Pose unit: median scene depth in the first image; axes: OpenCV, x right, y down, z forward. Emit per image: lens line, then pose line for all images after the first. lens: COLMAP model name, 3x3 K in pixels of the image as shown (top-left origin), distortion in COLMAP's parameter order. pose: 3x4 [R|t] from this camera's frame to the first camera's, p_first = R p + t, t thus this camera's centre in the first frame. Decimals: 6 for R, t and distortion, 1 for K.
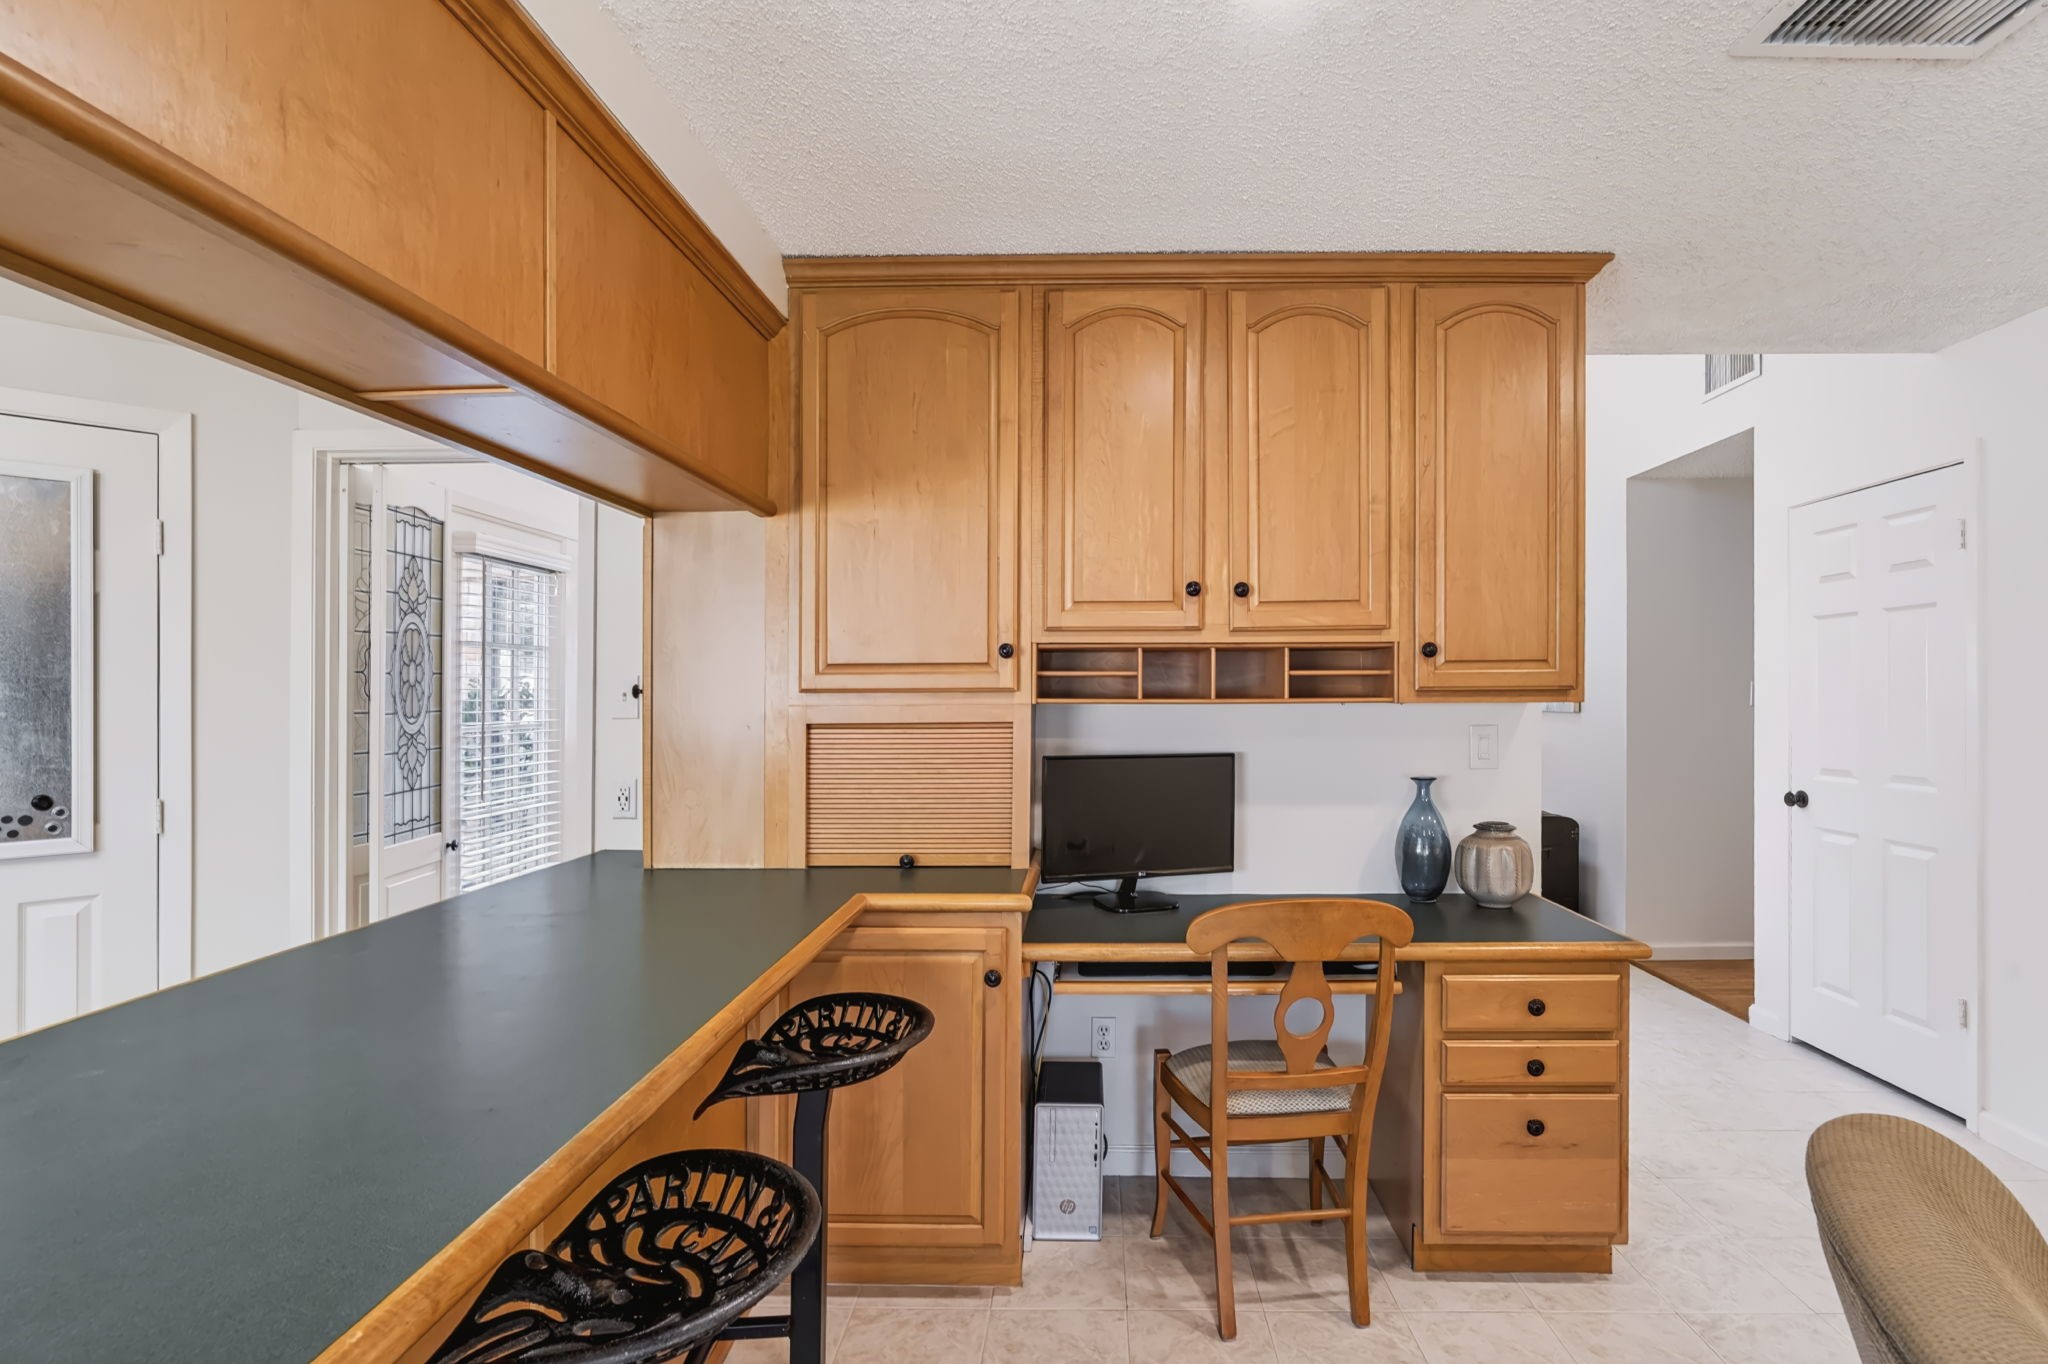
lens RADIAL K [[1038.2, 0, 1086.8], [0, 1038.2, 699.6], [0, 0, 1]] dist [-0.002425, 0.000352]
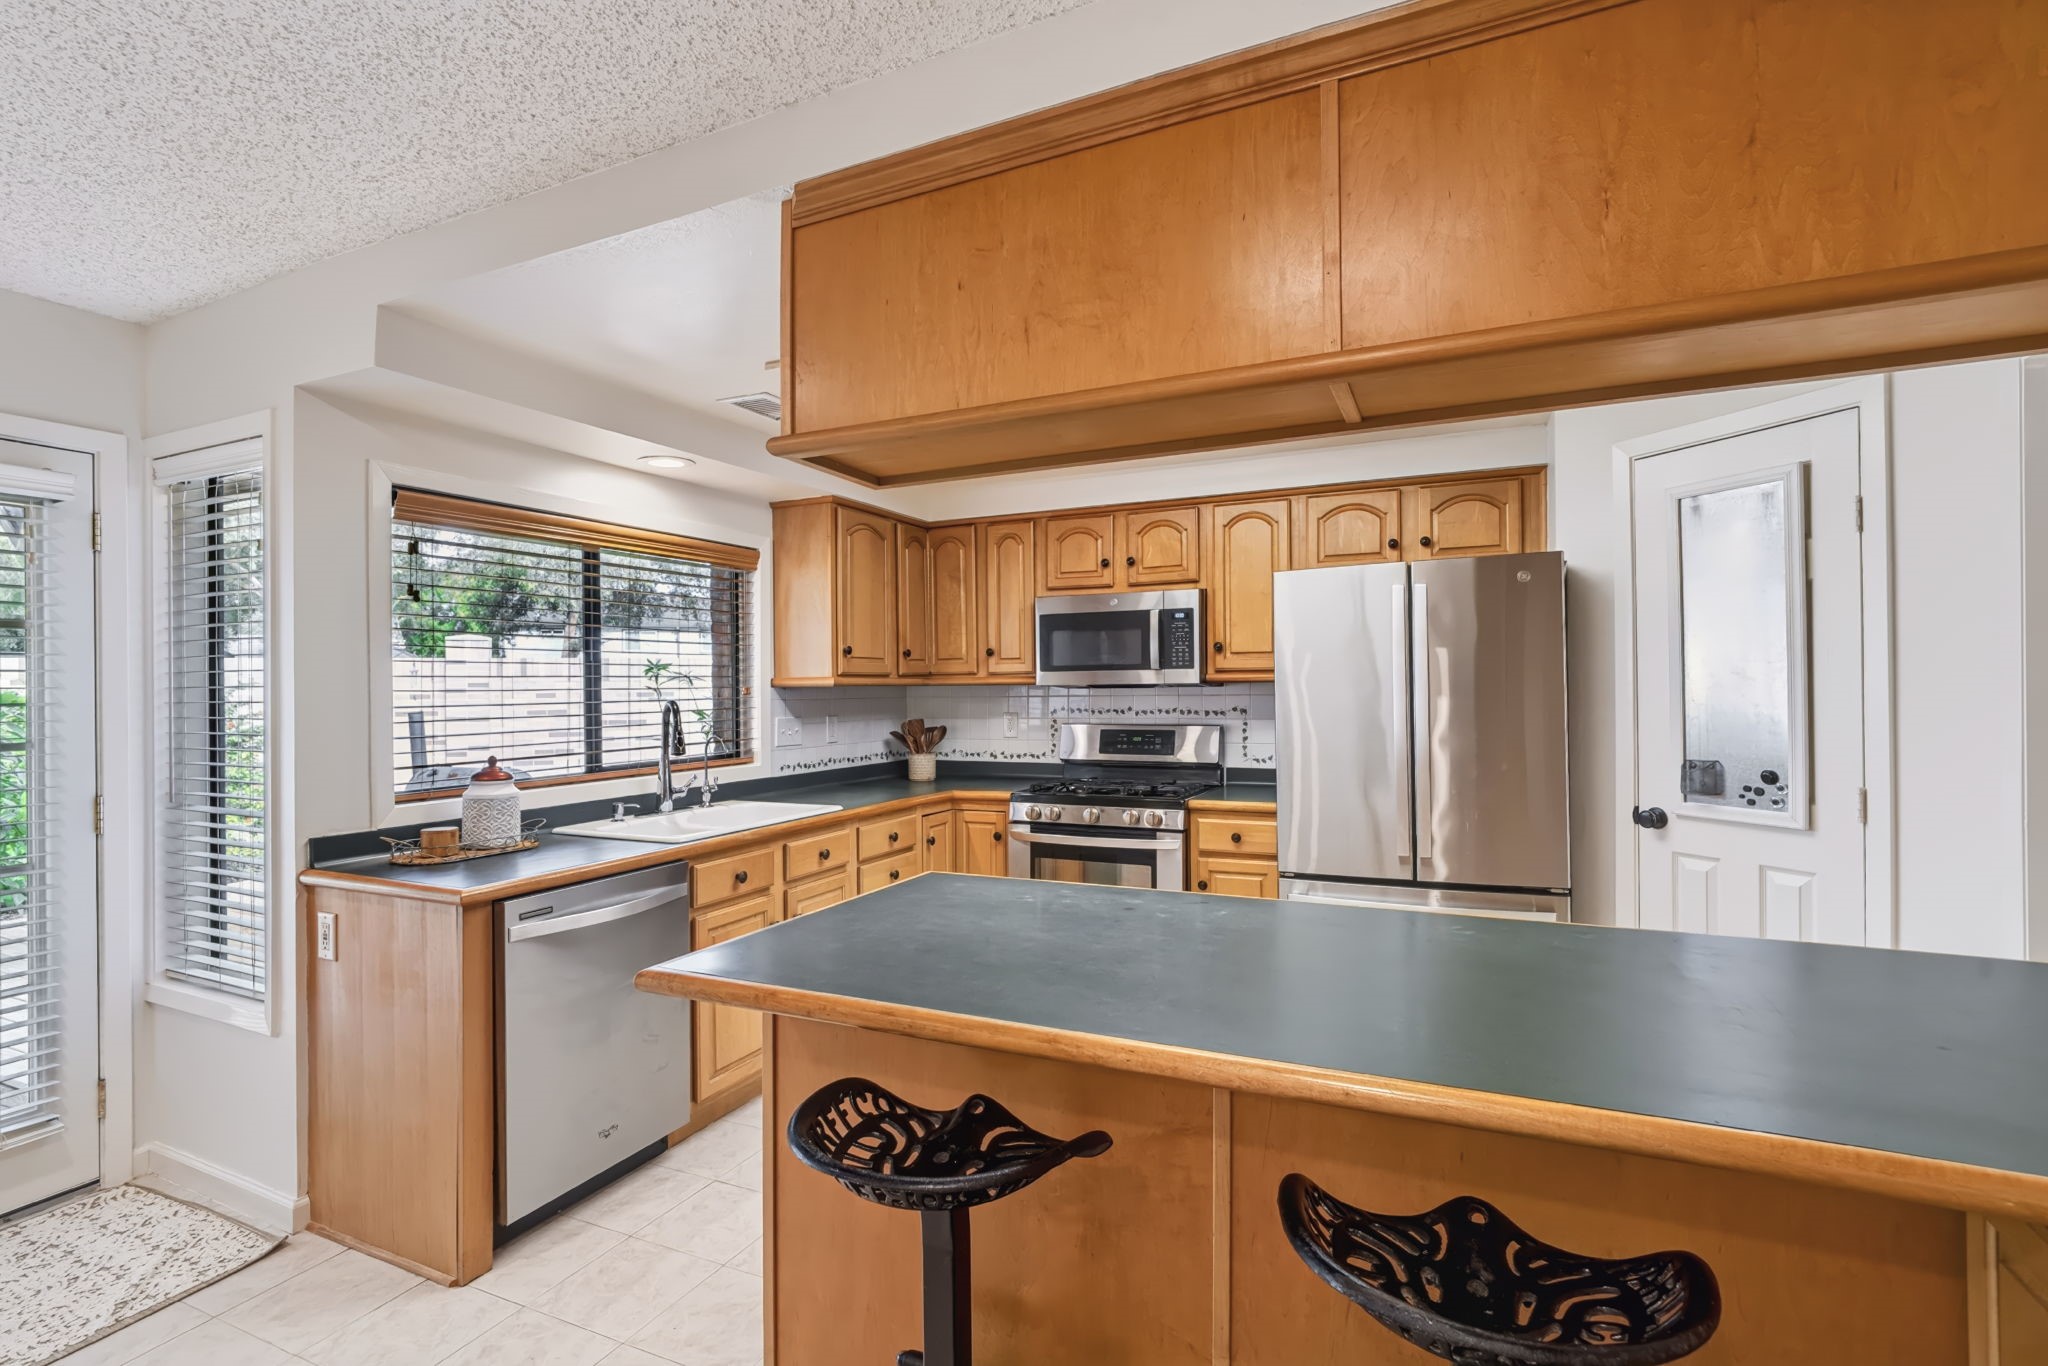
lens RADIAL K [[972.9, 0, 1016.9], [0, 972.9, 682.1], [0, 0, 1]] dist [-0.019662, 0.009463]
pose [[-0.413577, 0.003024, -0.910464, 0.252878], [0.005020, 0.999987, 0.001041, -0.006302], [0.910455, -0.004140, -0.413587, 0.705277]]
